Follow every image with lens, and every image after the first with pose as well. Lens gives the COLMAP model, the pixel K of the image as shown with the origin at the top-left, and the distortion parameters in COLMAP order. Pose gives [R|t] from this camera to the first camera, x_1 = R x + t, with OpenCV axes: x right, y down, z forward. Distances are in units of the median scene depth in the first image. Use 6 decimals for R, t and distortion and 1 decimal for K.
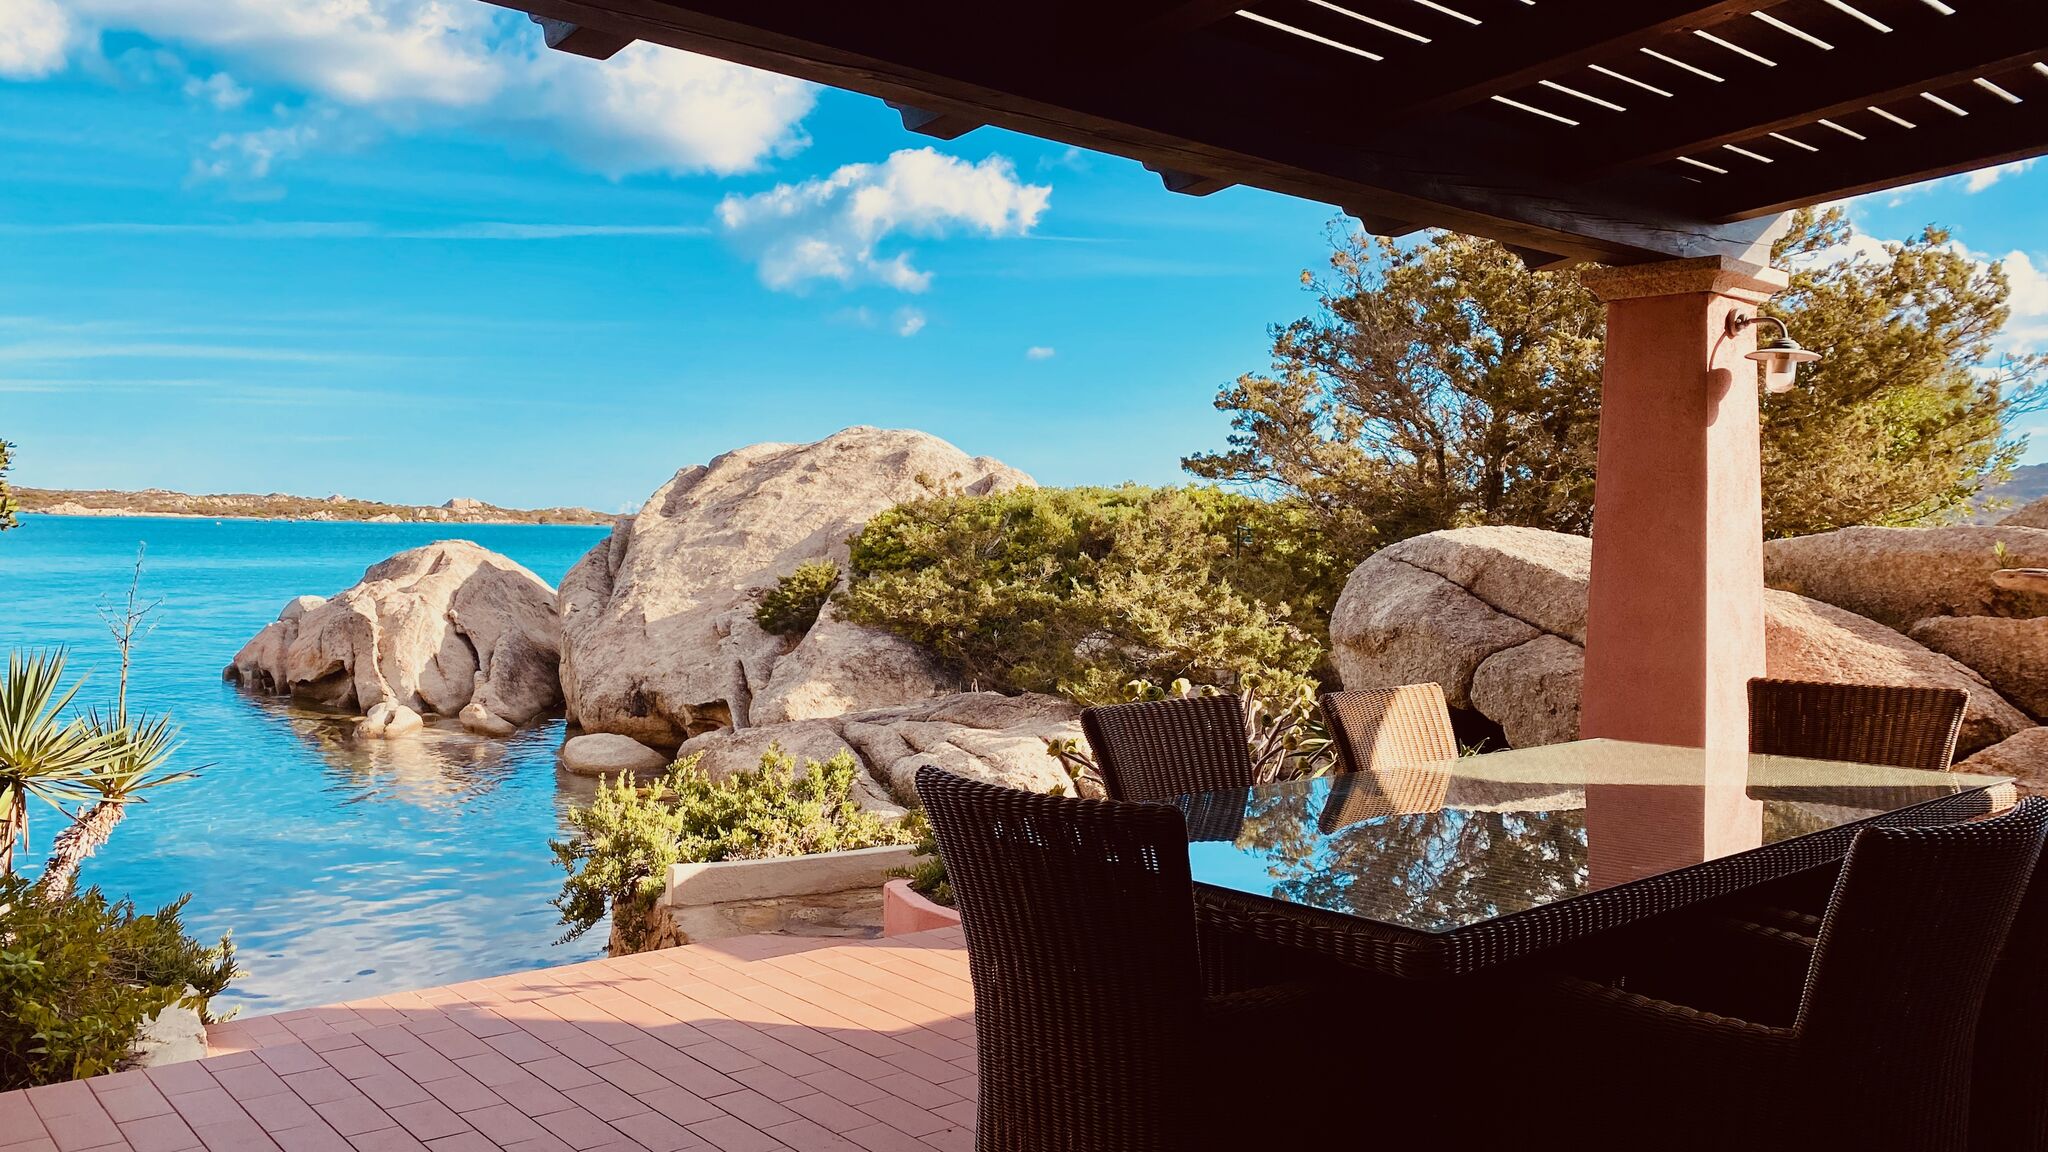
lens RADIAL K [[1566.5, 0, 1024.0], [0, 1566.5, 576.0], [0, 0, 1]] dist [-0.000759, -0.000284]
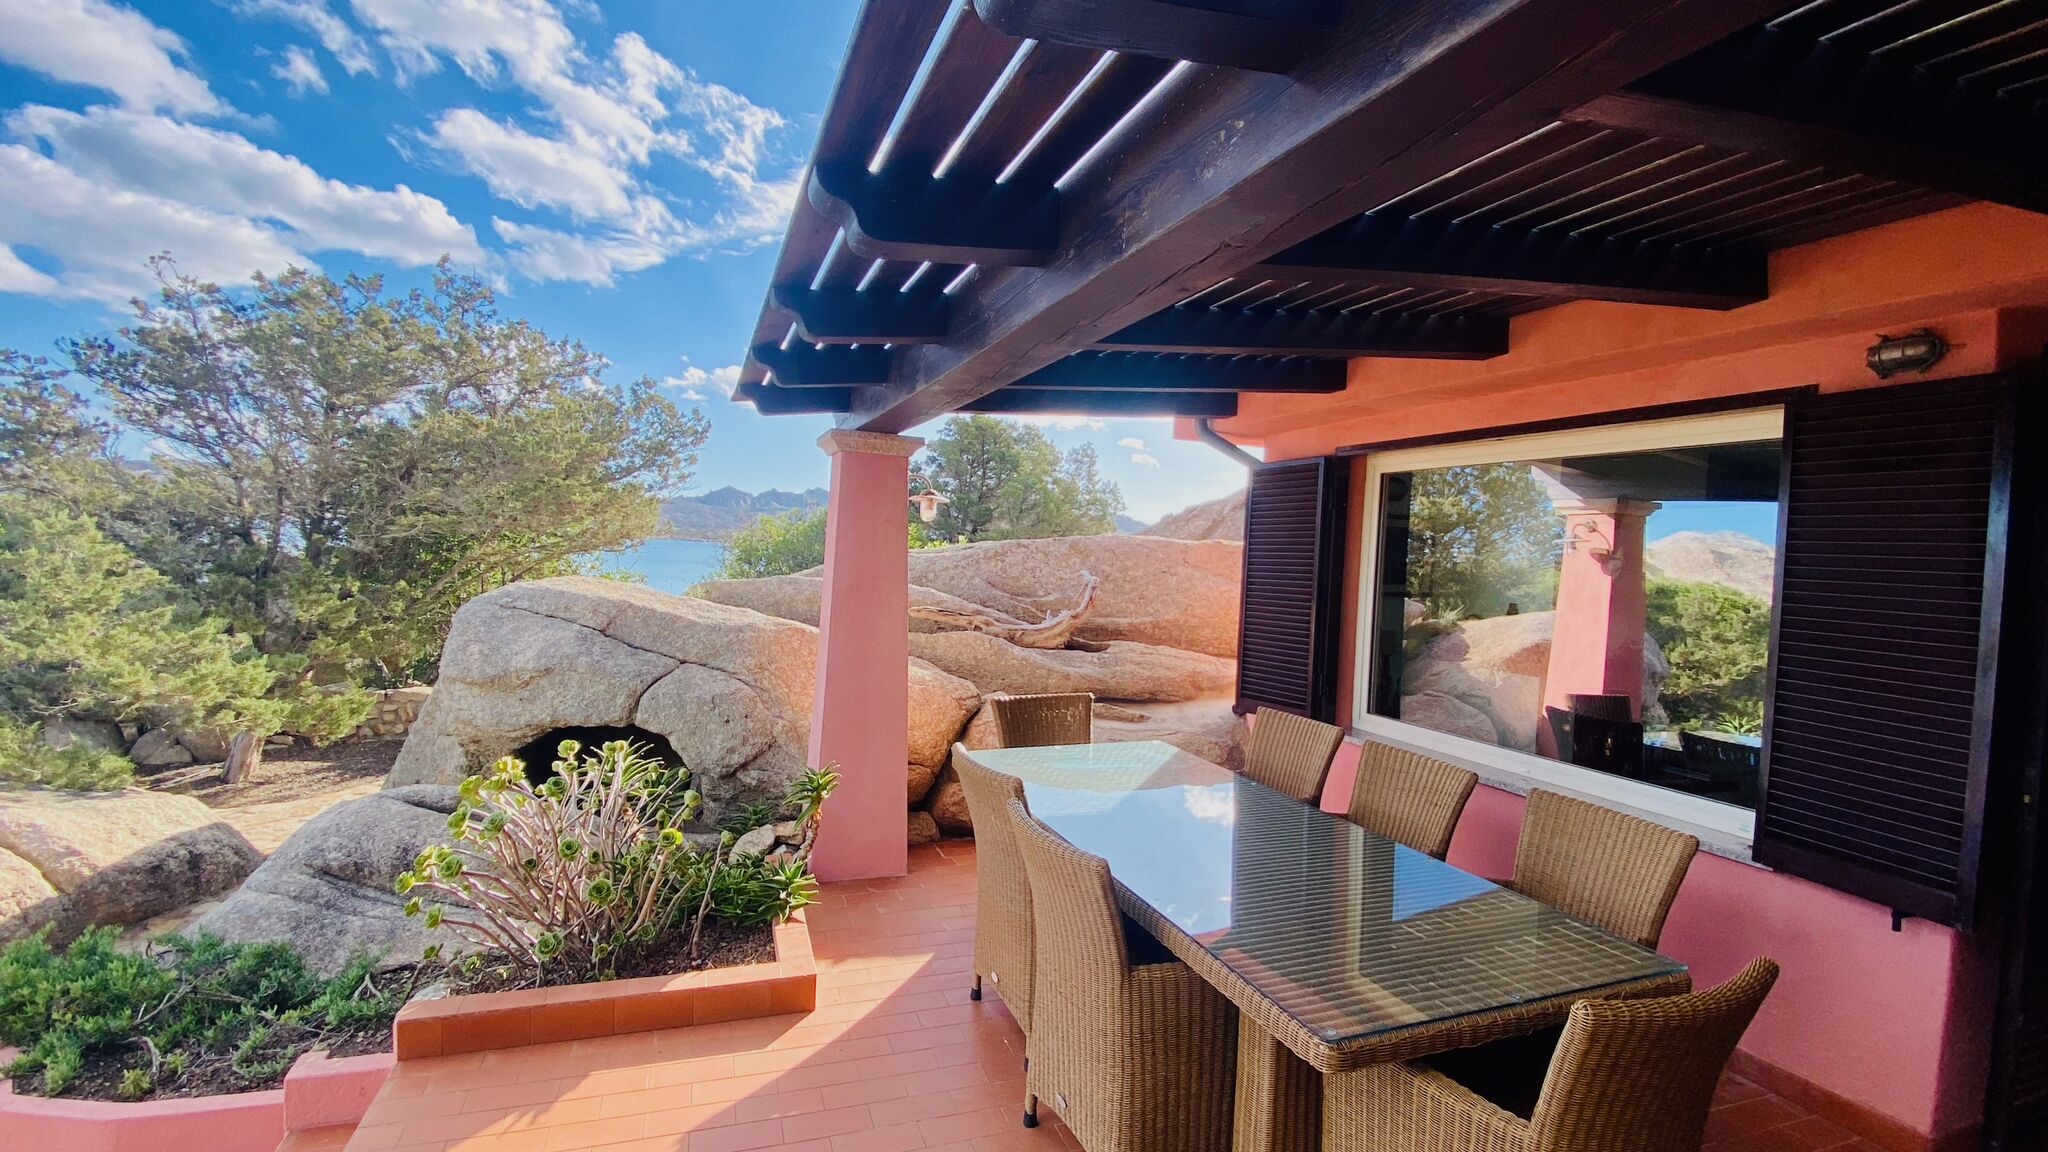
lens RADIAL K [[869.2, 0, 1024.0], [0, 869.2, 576.0], [0, 0, 1]] dist [-0.021353, -0.000105]
pose [[0.343123, -0.022786, 0.939014, -0.266489], [-0.015515, 0.999432, 0.029921, -0.064687], [-0.939162, -0.024836, 0.342575, 0.436513]]
